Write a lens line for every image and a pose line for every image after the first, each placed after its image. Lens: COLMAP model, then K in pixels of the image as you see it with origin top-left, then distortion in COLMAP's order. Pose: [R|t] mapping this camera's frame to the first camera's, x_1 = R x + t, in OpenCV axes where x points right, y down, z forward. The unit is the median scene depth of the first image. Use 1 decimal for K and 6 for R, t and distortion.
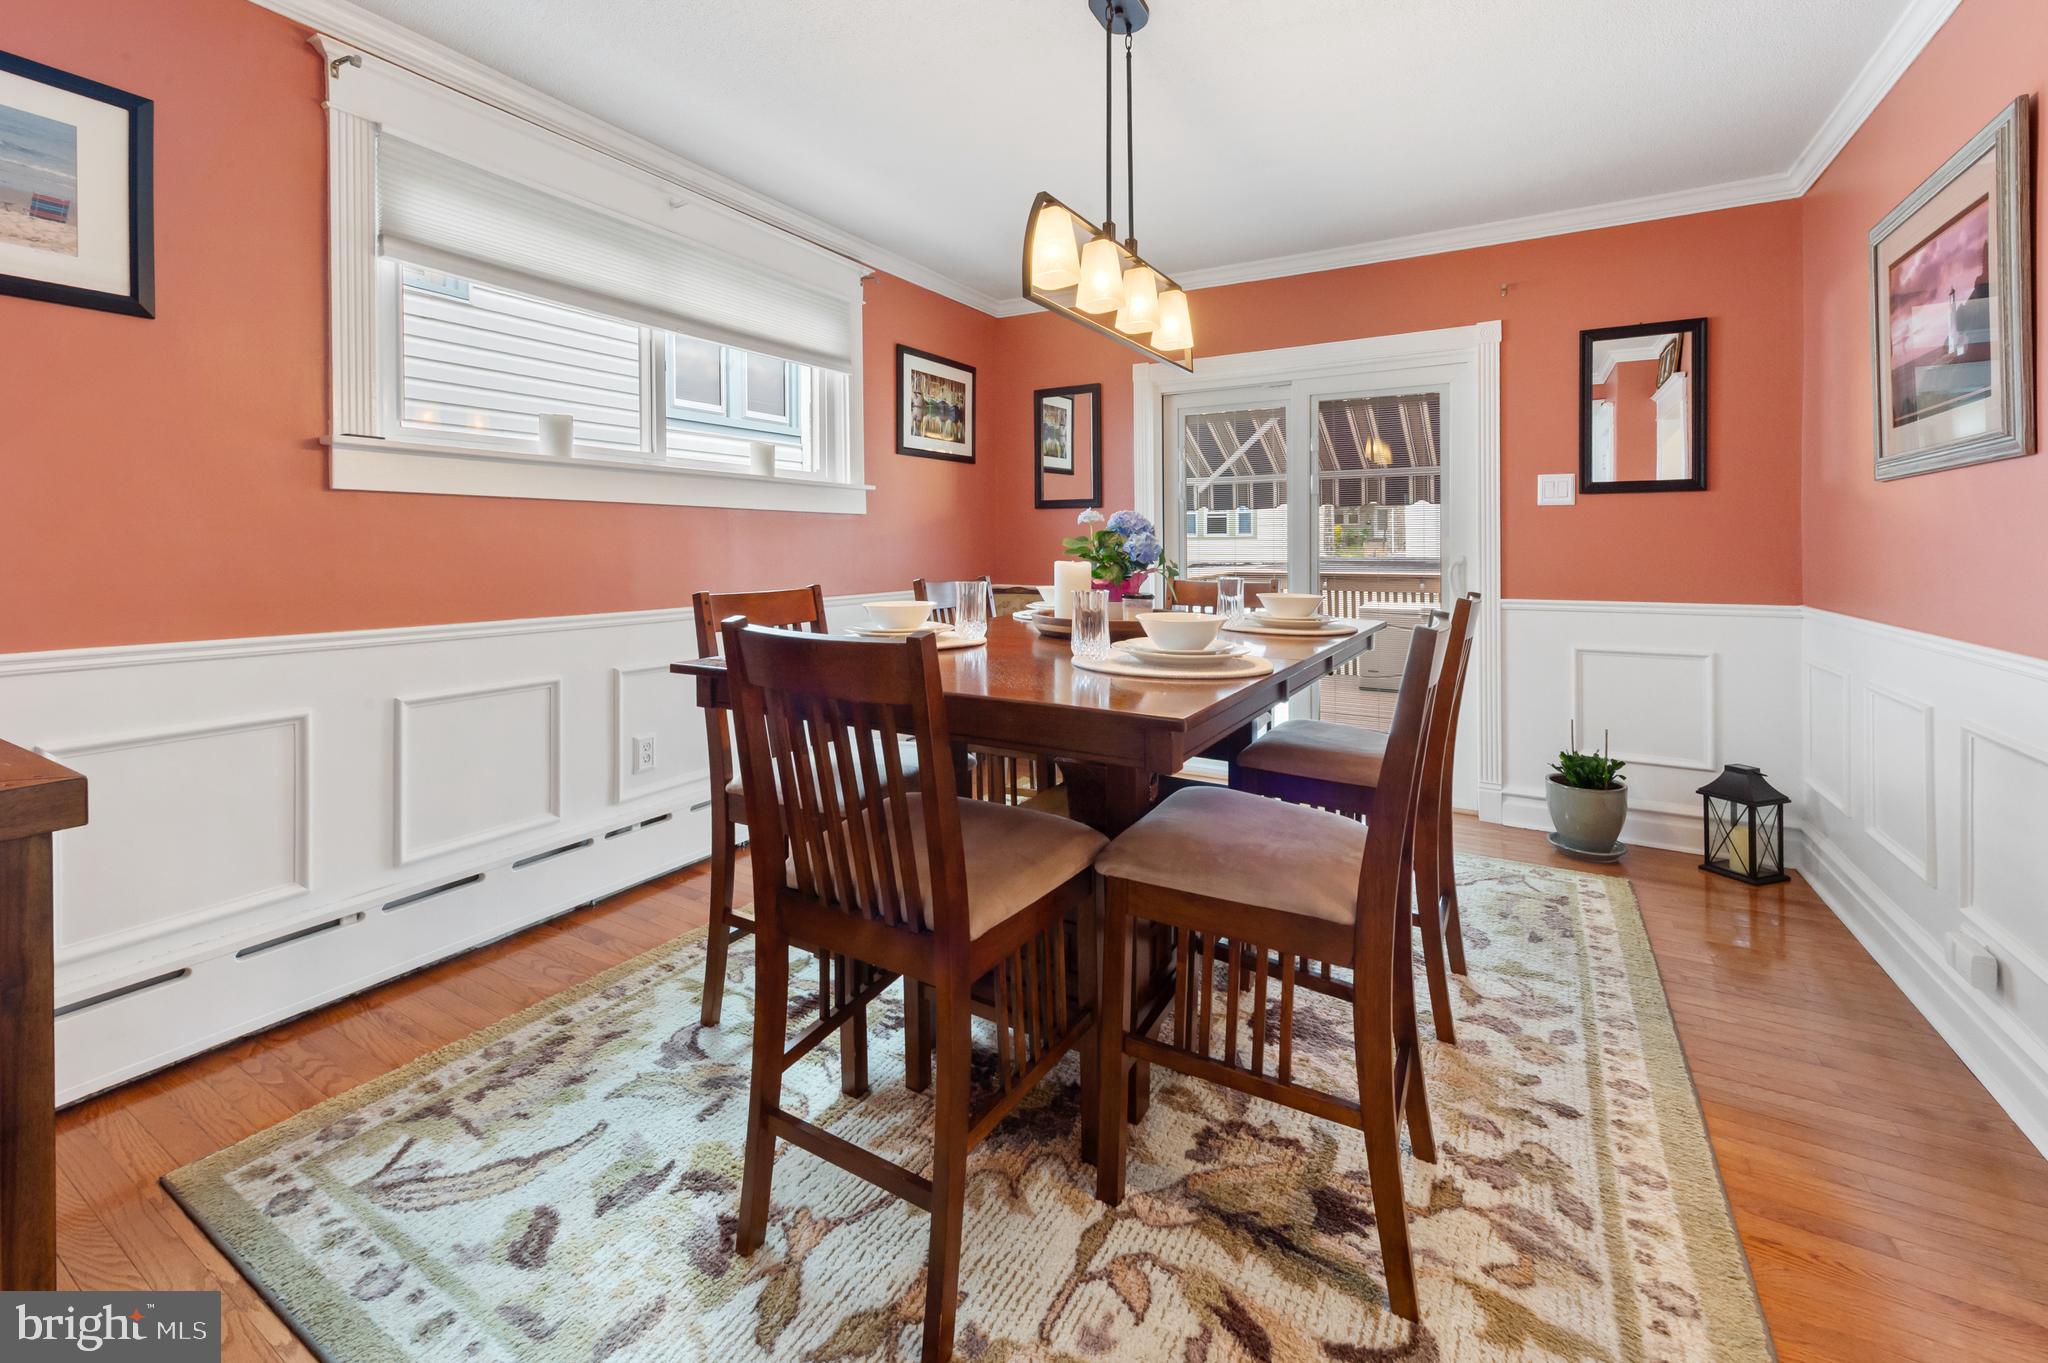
lens RADIAL K [[828.8, 0, 1024.0], [0, 828.8, 681.5], [0, 0, 1]] dist [0.000799, 0.000046]
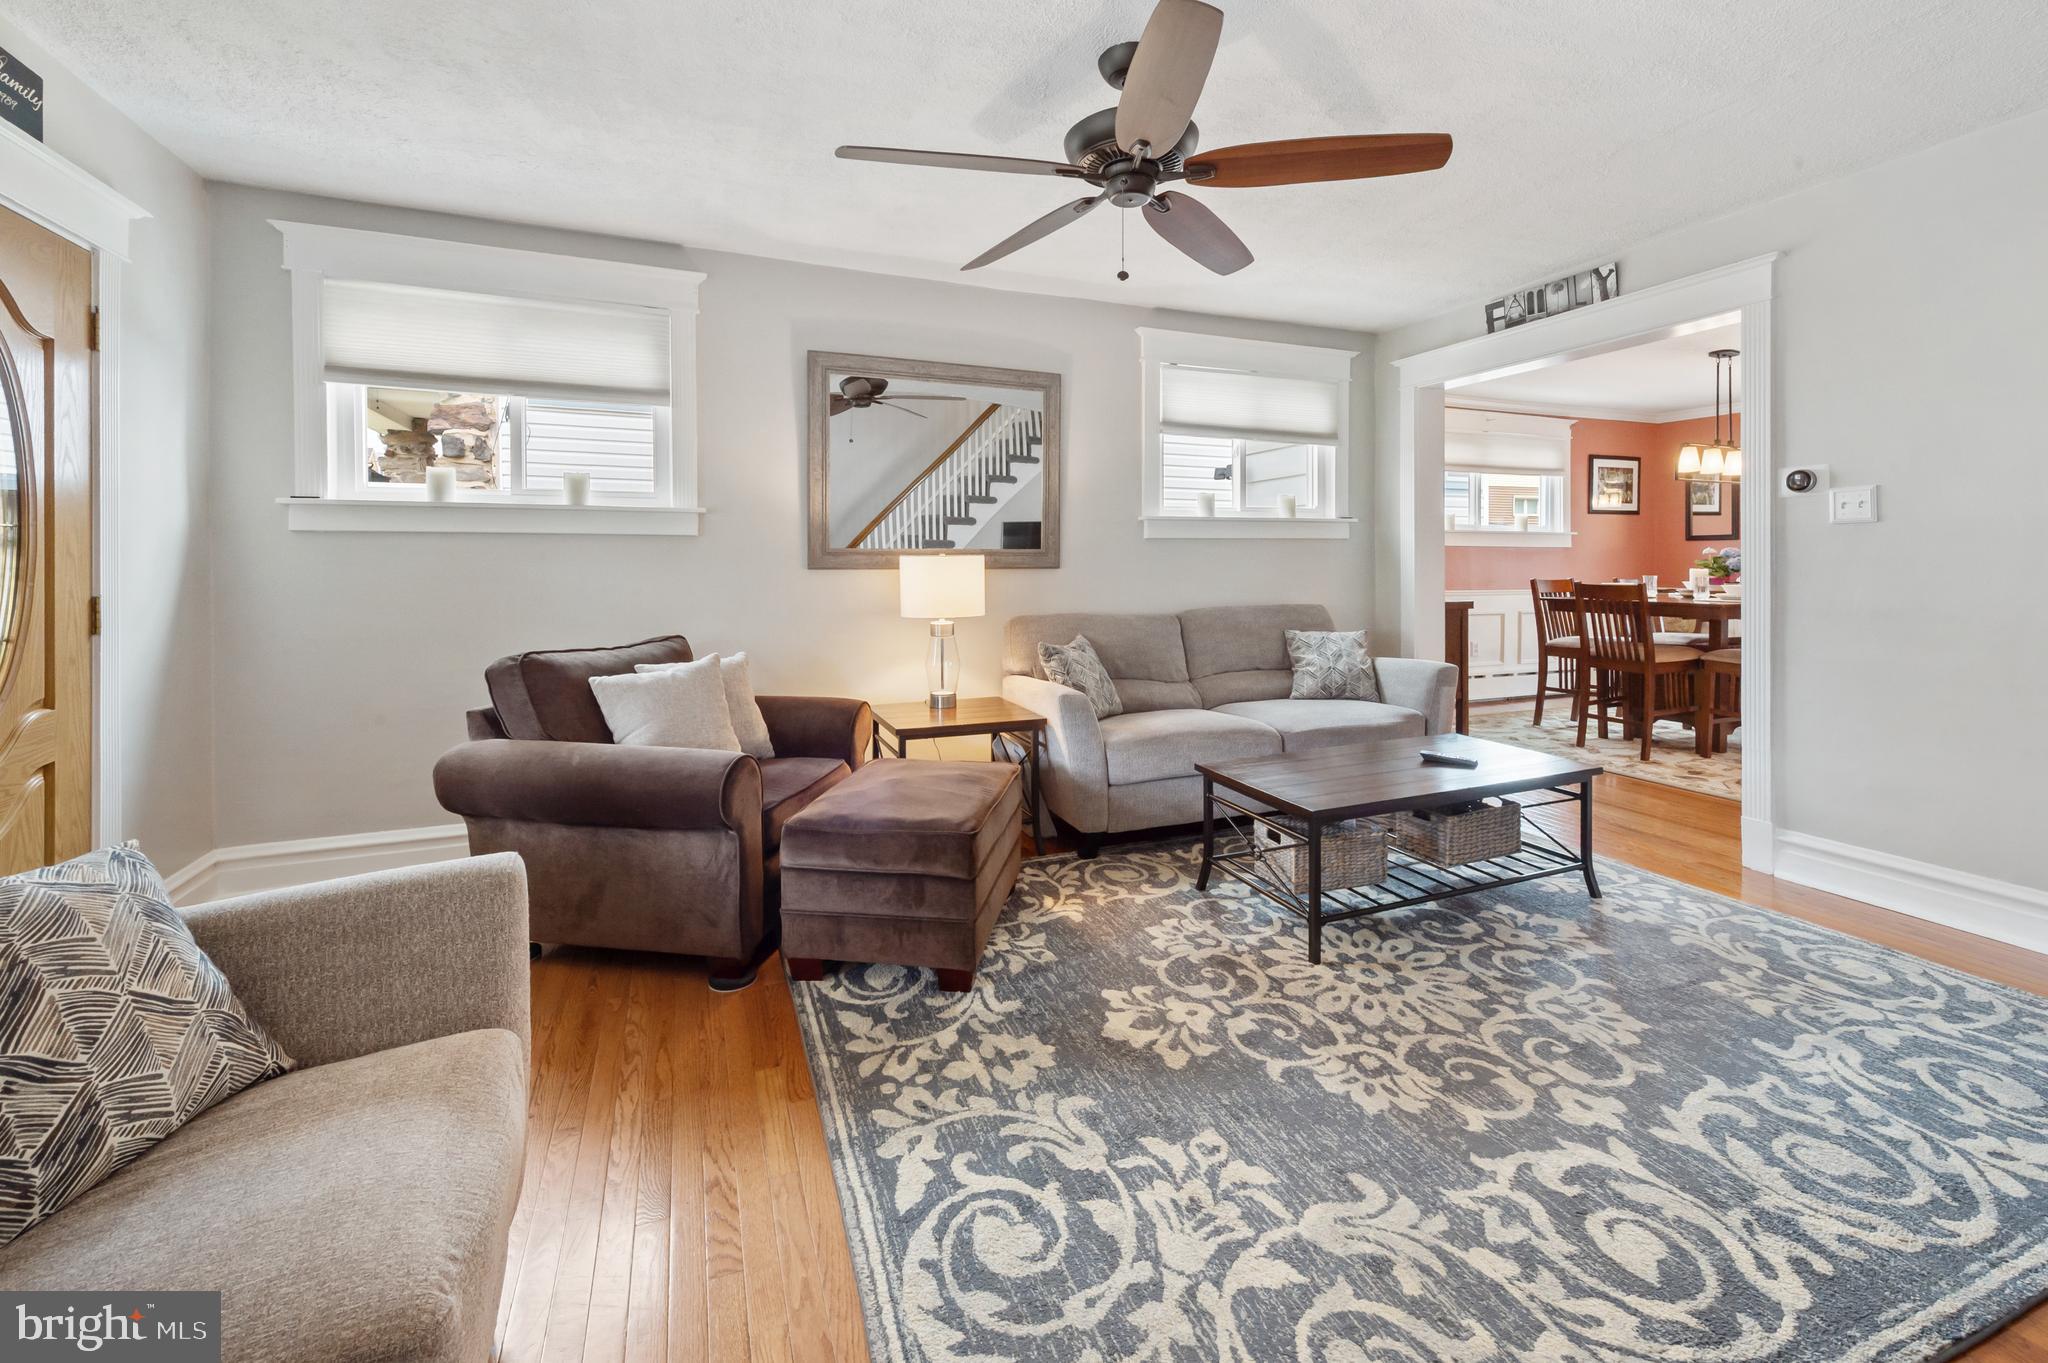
lens RADIAL K [[812.1, 0, 1056.1], [0, 812.1, 580.9], [0, 0, 1]] dist [-0.001055, -0.000219]
pose [[0.792722, 0.008631, -0.609522, 0.006952], [-0.096997, 0.988946, -0.112147, 0.184496], [0.601817, 0.148023, 0.784797, -1.086269]]
